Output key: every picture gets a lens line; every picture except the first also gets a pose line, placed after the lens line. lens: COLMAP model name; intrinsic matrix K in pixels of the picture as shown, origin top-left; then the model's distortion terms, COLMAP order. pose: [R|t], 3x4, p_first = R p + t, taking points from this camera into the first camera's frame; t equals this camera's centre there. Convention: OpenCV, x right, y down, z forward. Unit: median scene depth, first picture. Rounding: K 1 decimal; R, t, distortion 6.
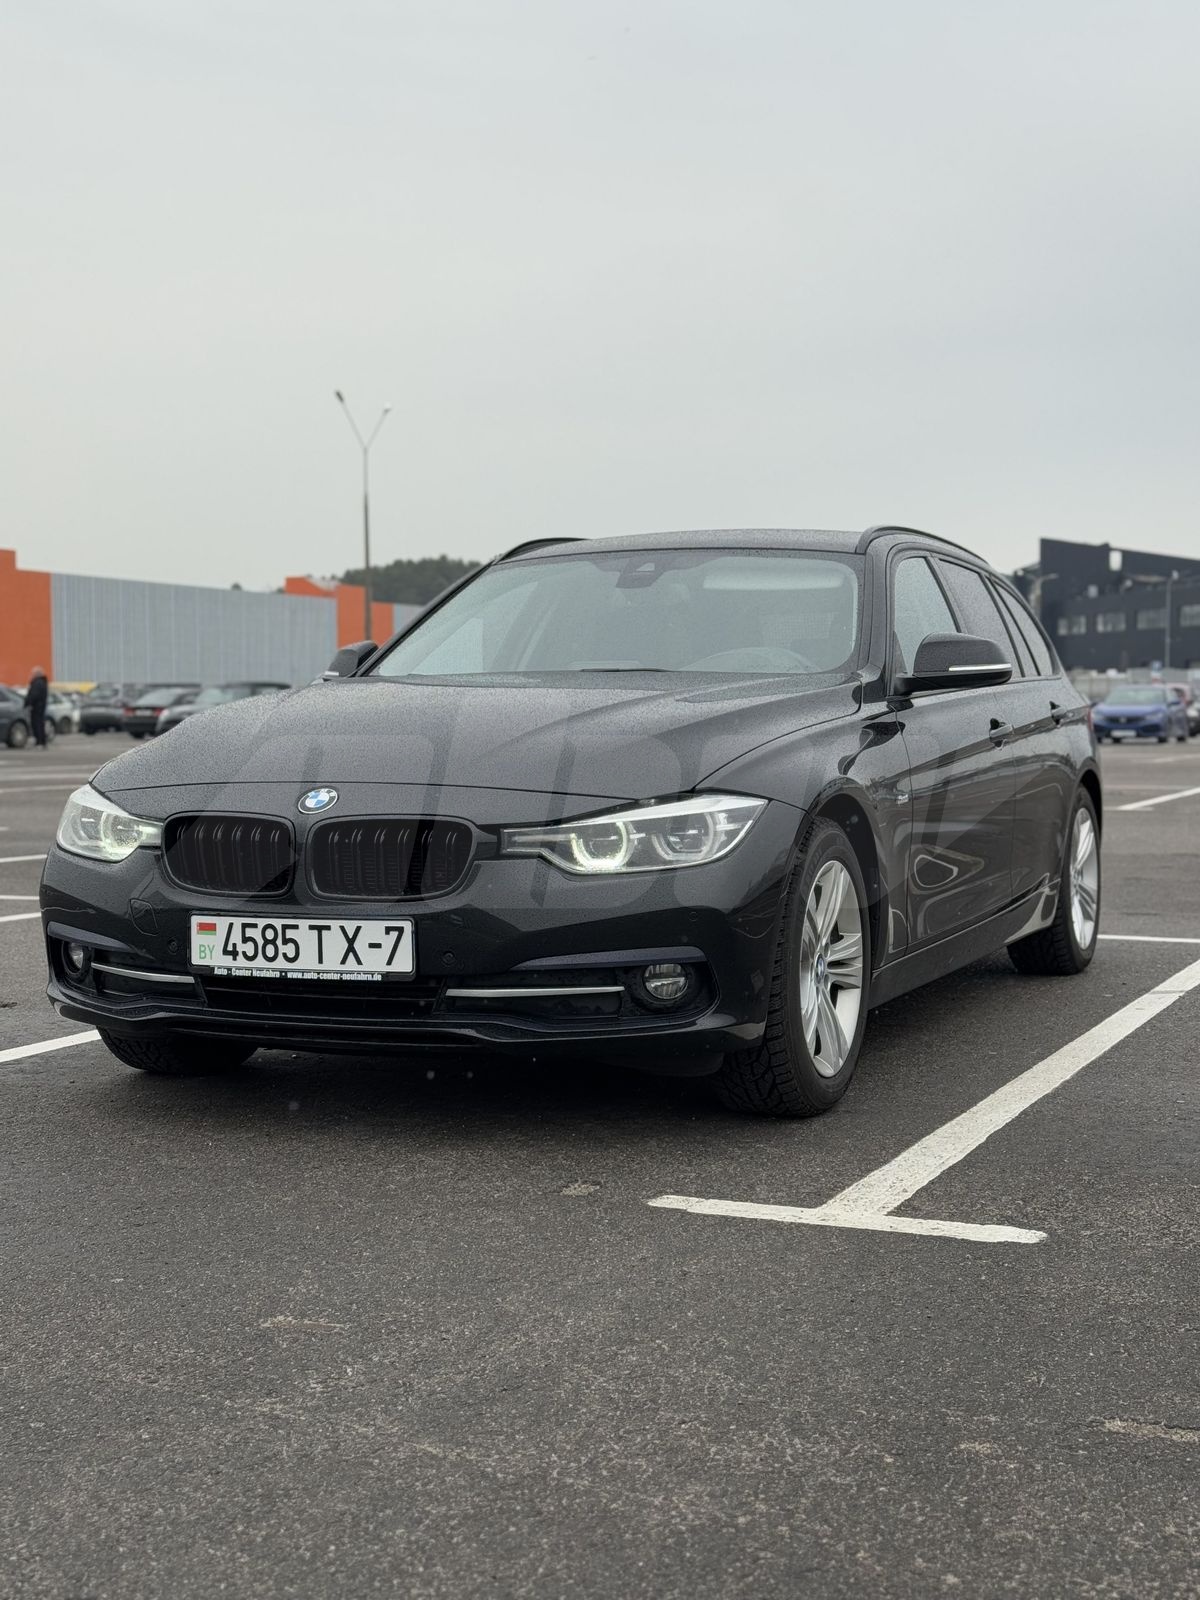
lens RADIAL K [[2226.1, 0, 600.0], [0, 2226.1, 800.0], [0, 0, 1]] dist [0.137505, -0.117334]
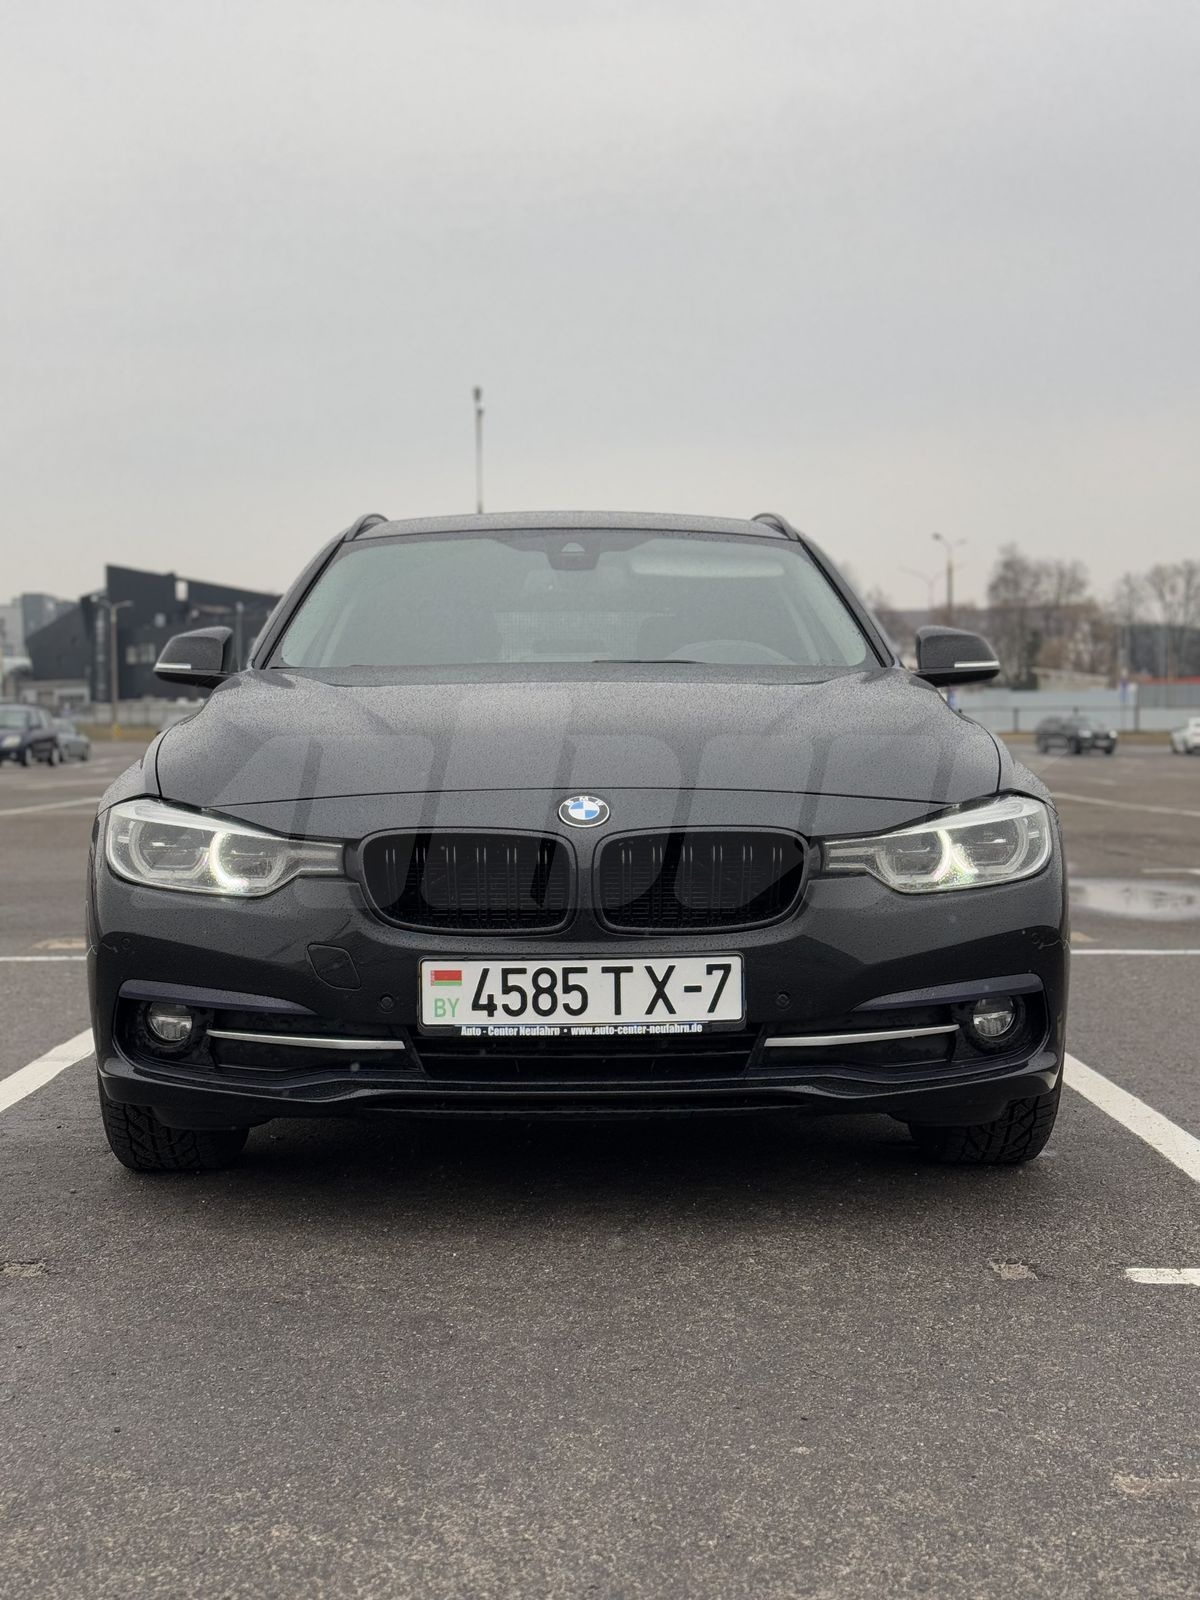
lens RADIAL K [[2226.1, 0, 600.0], [0, 2226.1, 800.0], [0, 0, 1]] dist [0.137505, -0.117334]
pose [[0.912447, -0.012132, 0.409015, -0.451700], [0.017467, 0.999804, -0.009311, 0.003859], [-0.408822, 0.015641, 0.912480, 0.273094]]
